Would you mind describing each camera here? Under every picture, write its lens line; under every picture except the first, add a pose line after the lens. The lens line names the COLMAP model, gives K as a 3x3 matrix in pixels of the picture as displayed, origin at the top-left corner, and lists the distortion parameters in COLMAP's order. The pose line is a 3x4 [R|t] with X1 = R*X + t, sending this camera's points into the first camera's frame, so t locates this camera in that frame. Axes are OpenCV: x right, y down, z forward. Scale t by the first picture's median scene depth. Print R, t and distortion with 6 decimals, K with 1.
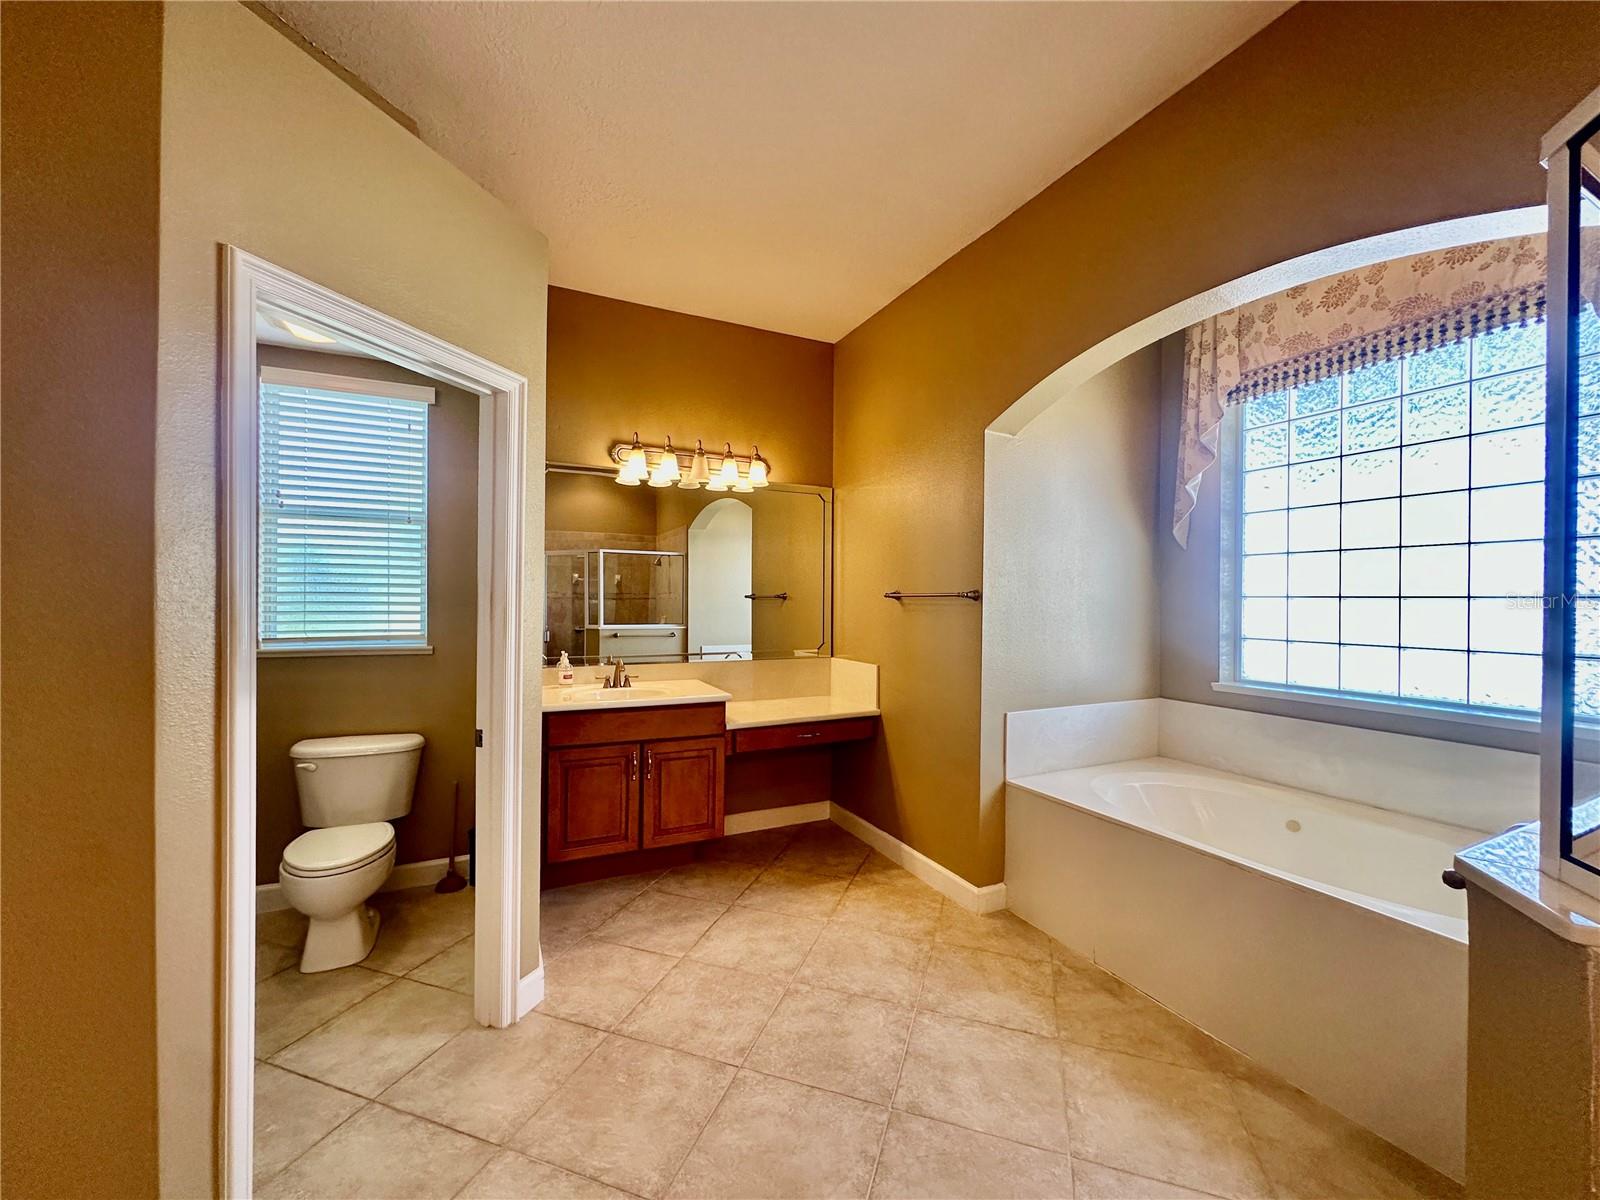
lens RADIAL K [[635.9, 0, 792.6], [0, 635.9, 598.1], [0, 0, 1]] dist [-0.004783, 0.001233]
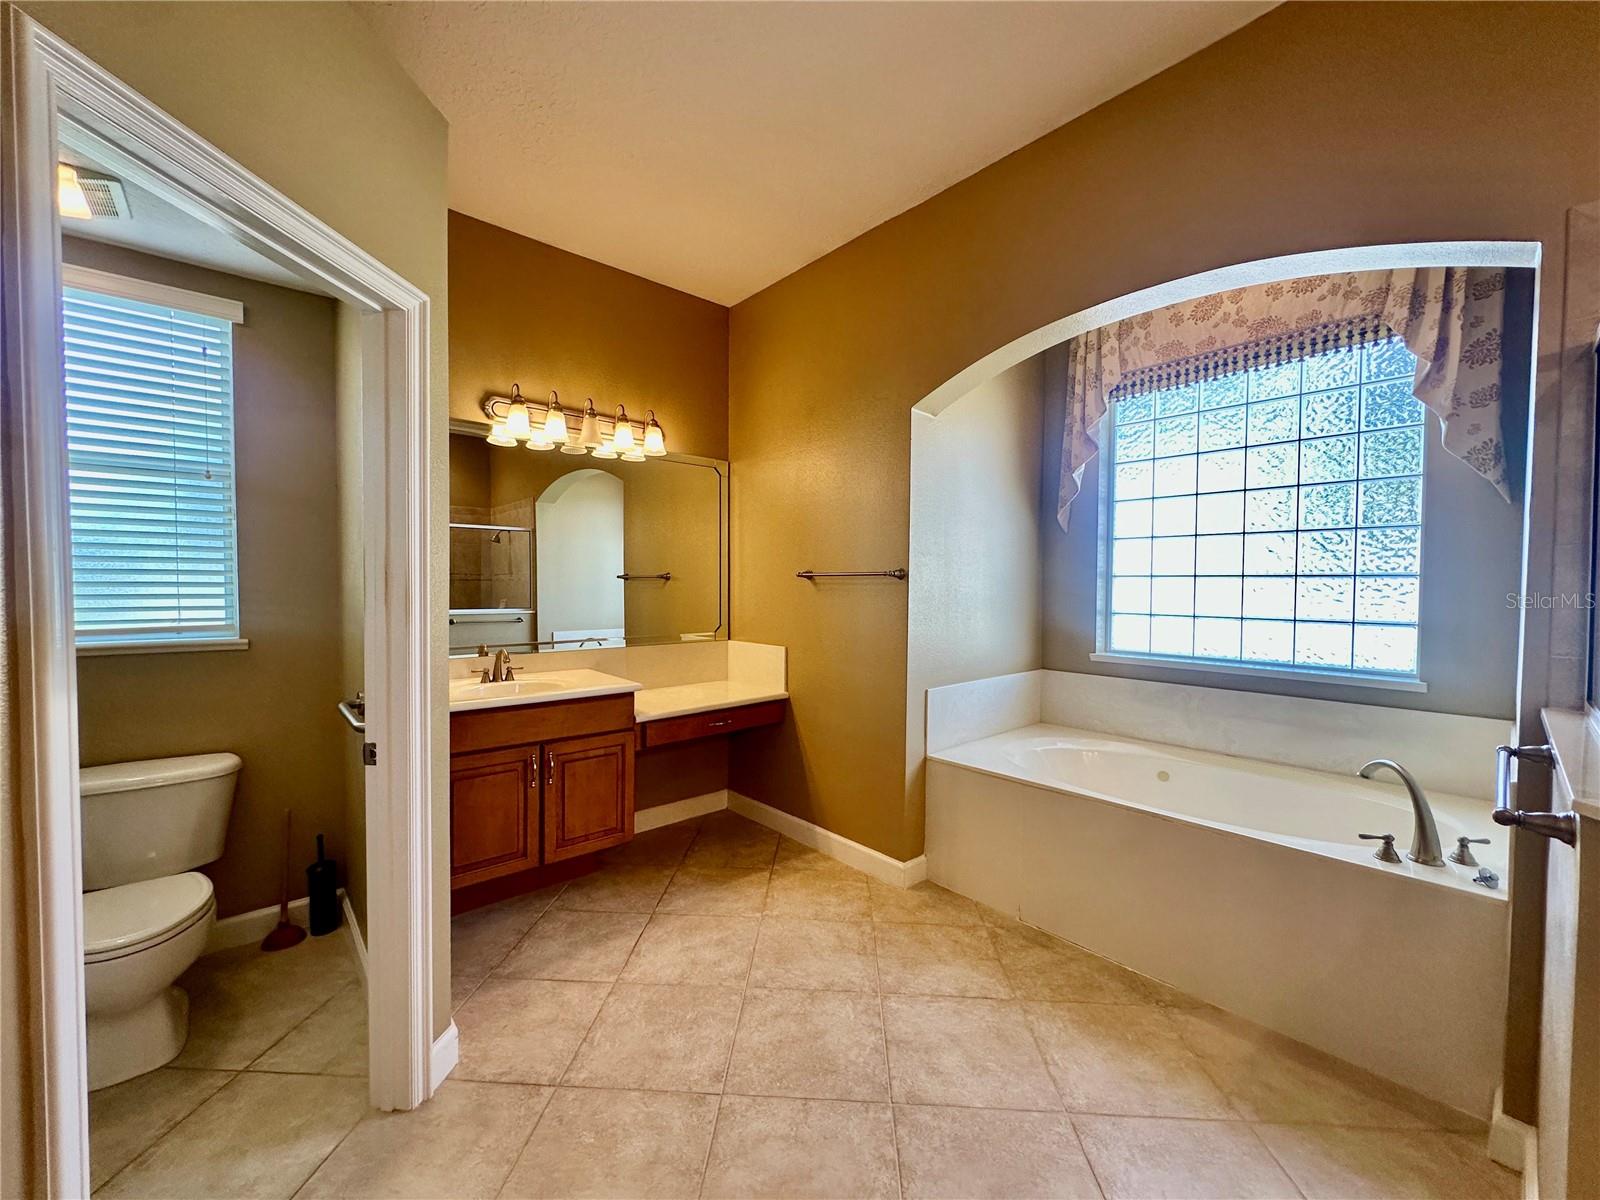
lens RADIAL K [[635.9, 0, 785.6], [0, 635.9, 598.6], [0, 0, 1]] dist [-0.004783, 0.001233]
pose [[0.962371, -0.008927, 0.271591, -0.164156], [0.001245, 0.999595, 0.028445, 0.005670], [-0.271735, -0.027037, 0.961992, 0.087650]]
